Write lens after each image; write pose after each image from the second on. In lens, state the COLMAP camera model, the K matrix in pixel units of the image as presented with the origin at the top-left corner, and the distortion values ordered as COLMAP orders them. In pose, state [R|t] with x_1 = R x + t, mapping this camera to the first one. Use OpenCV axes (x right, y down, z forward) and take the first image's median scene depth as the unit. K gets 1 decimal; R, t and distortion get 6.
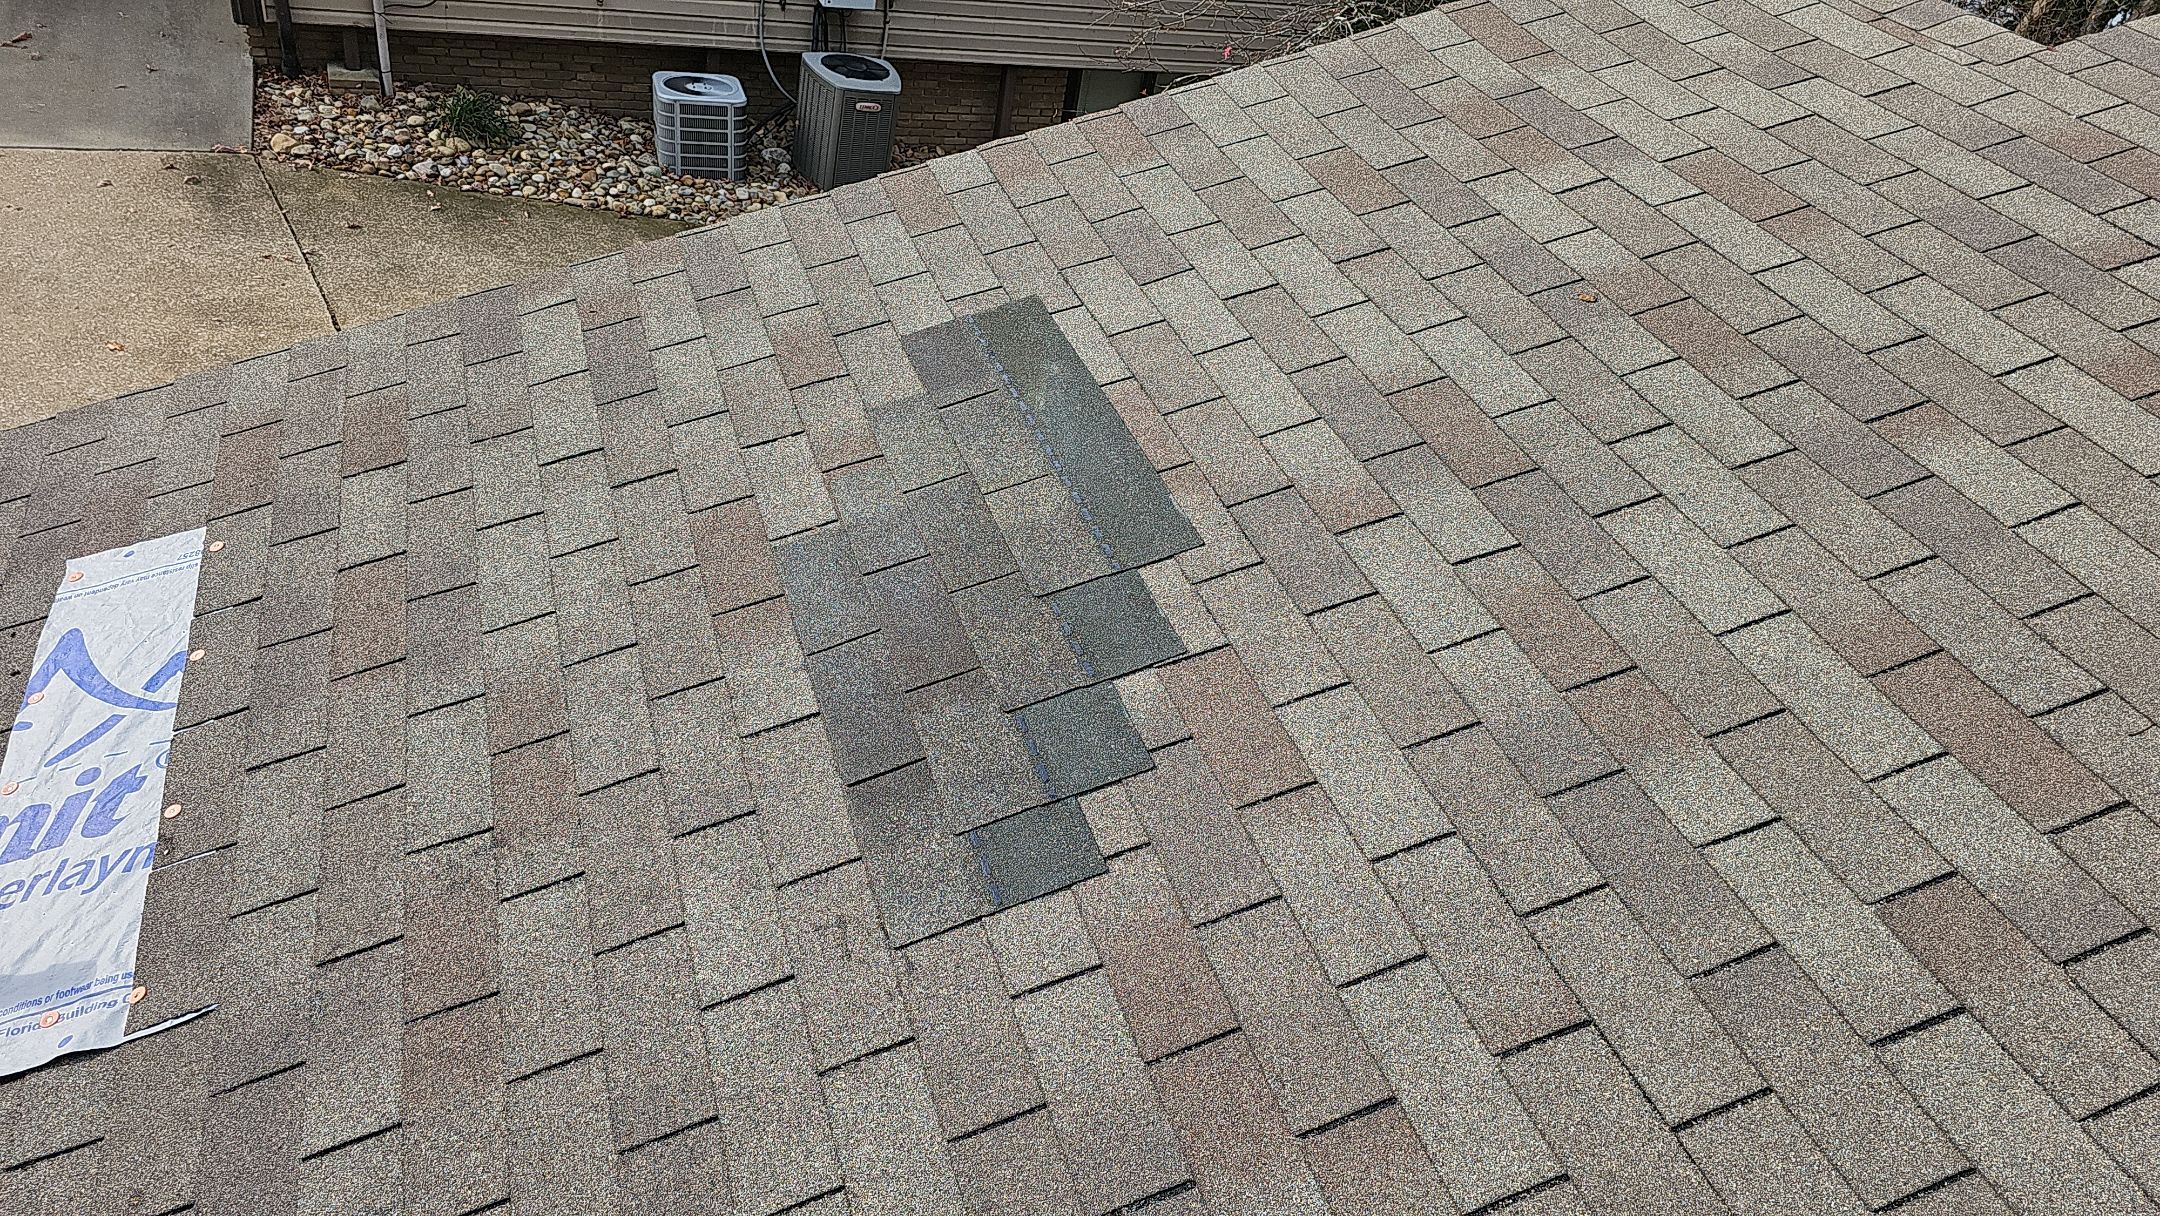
lens RADIAL K [[1453.4, 0, 1080.0], [0, 1453.4, 608.0], [0, 0, 1]] dist [0.063771, -0.065206]
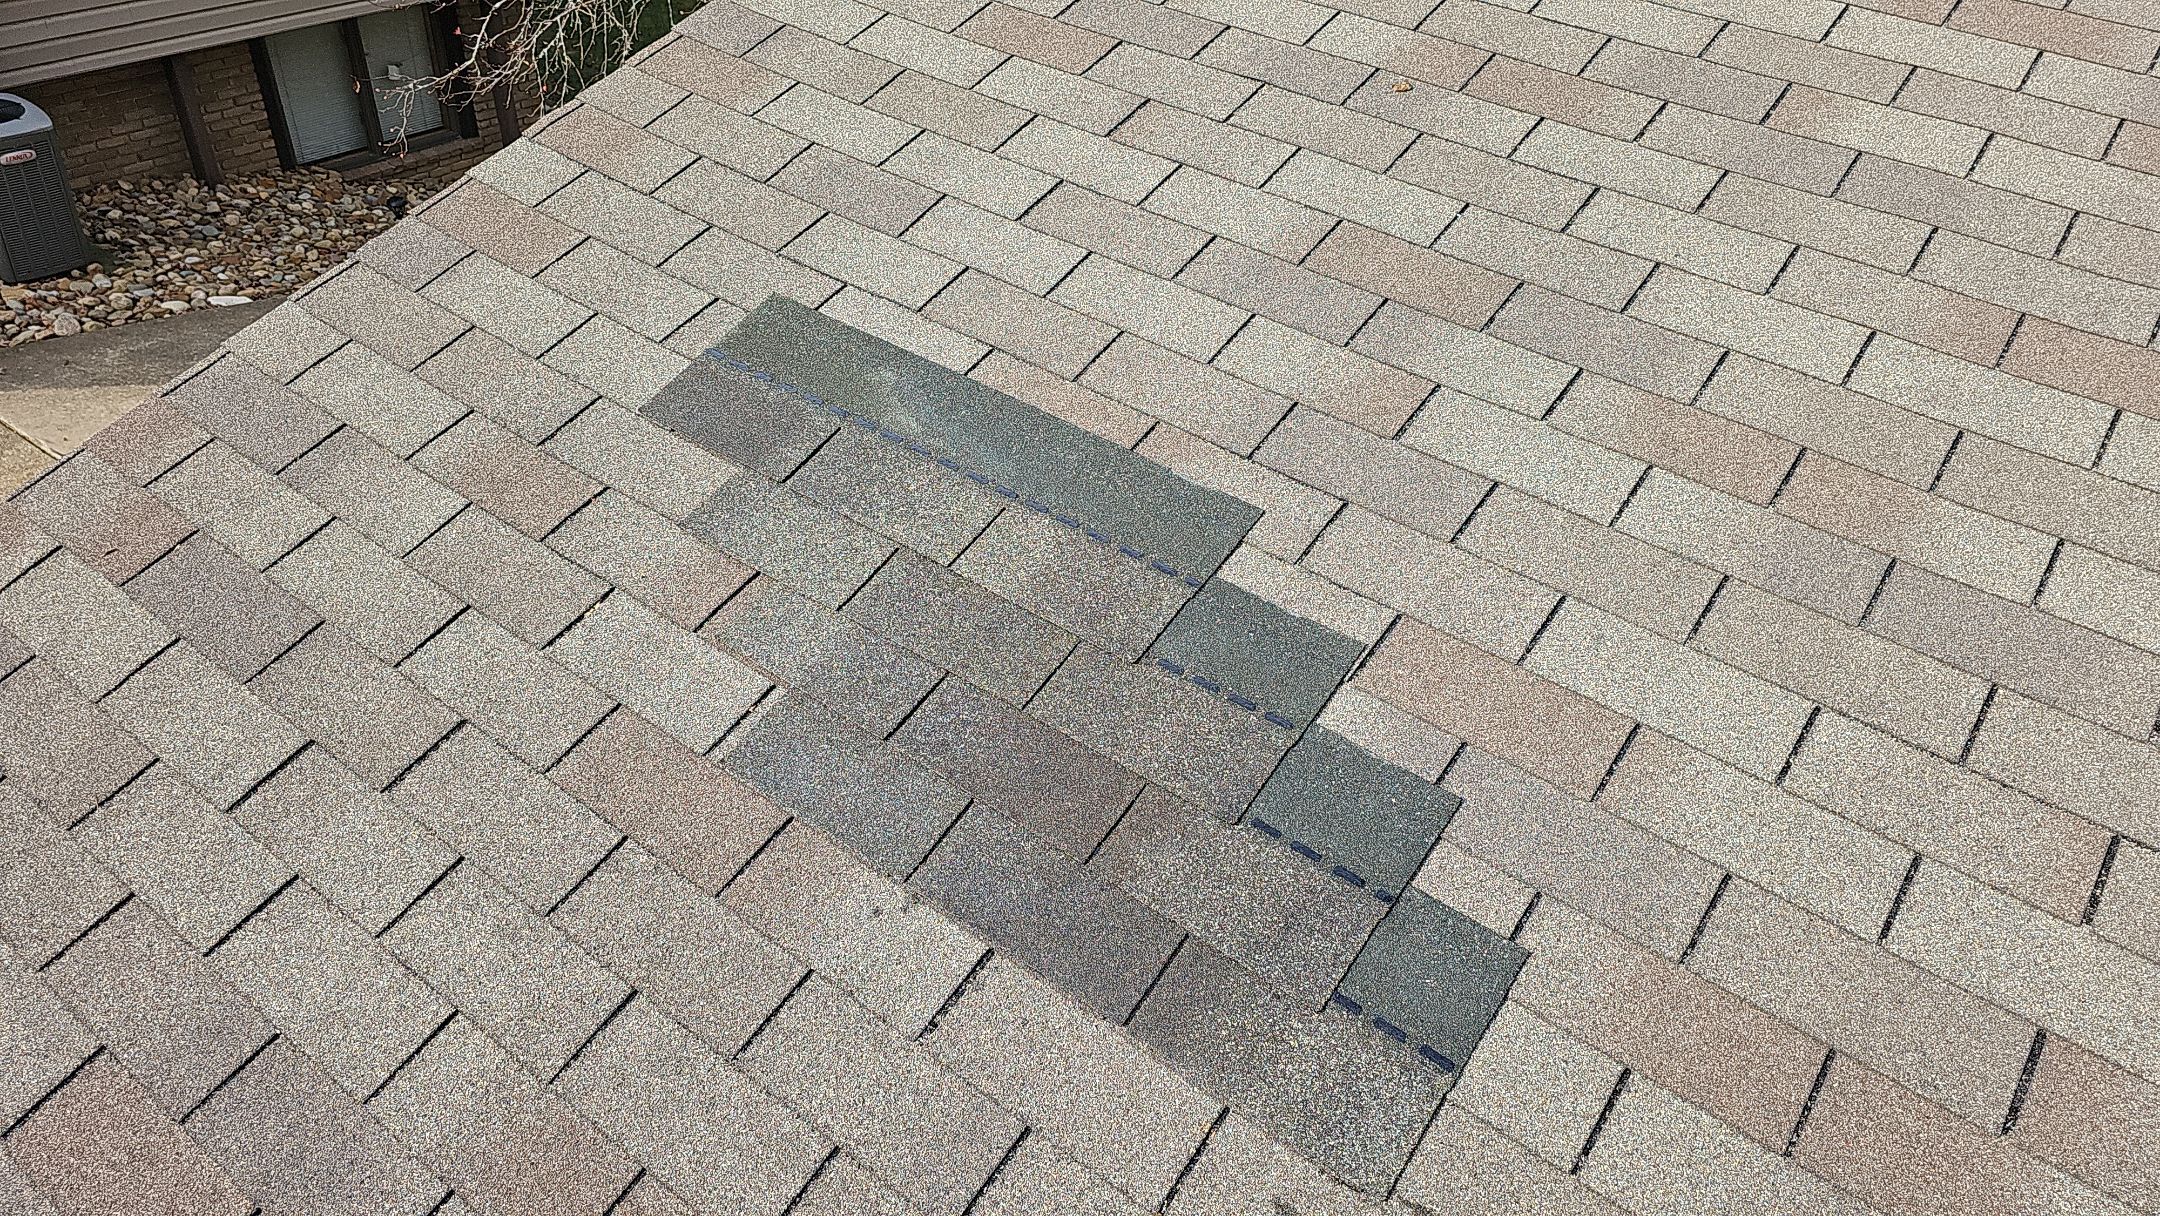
lens RADIAL K [[1453.4, 0, 1080.0], [0, 1453.4, 608.0], [0, 0, 1]] dist [0.063771, -0.065206]
pose [[0.823801, -0.414756, 0.386432, -0.336348], [0.383454, 0.909770, 0.159000, -0.166327], [-0.417511, 0.017194, 0.908509, 0.335381]]
